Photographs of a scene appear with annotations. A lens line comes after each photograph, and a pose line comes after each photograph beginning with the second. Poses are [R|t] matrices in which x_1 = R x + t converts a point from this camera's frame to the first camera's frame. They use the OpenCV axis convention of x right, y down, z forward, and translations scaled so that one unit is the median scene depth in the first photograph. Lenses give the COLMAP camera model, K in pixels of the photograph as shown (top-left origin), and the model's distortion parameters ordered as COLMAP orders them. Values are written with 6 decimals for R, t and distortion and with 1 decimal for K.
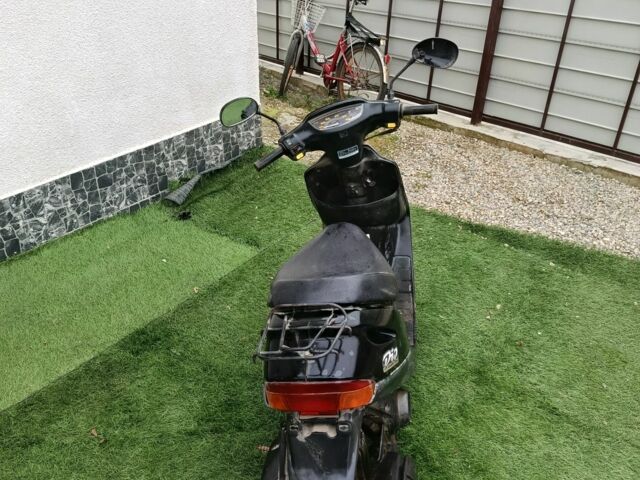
lens RADIAL K [[585.6, 0, 320.0], [0, 585.6, 240.0], [0, 0, 1]] dist [0.130276, -0.288149]
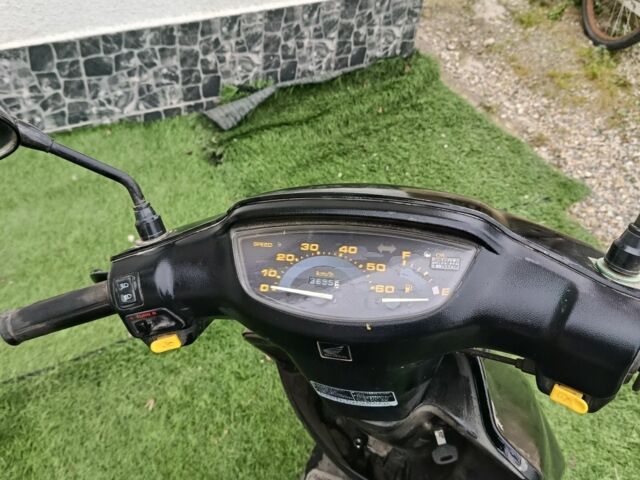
lens RADIAL K [[597.4, 0, 317.4], [0, 597.4, 238.7], [0, 0, 1]] dist [0.079348, -0.180471]
pose [[0.899427, 0.358940, -0.249385, 0.044769], [-0.288830, 0.916362, 0.277233, -0.167528], [0.328037, -0.177321, 0.927873, 0.472021]]
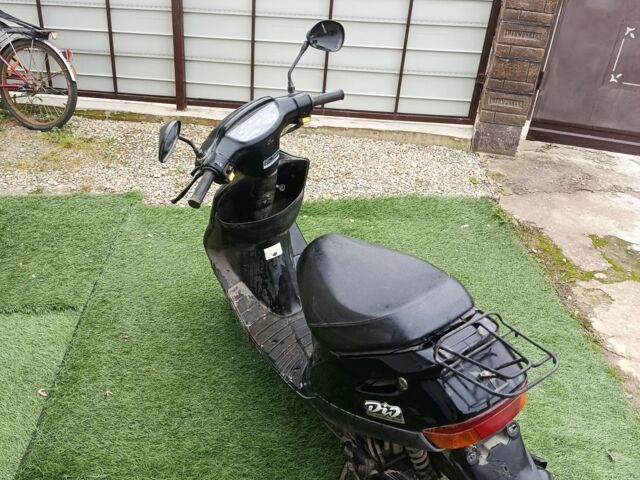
lens RADIAL K [[585.6, 0, 320.0], [0, 585.6, 240.0], [0, 0, 1]] dist [0.130276, -0.288149]
pose [[0.755993, -0.311280, 0.575830, -0.269843], [0.291707, 0.947722, 0.129341, -0.077785], [-0.585988, 0.070193, 0.807274, 0.155687]]
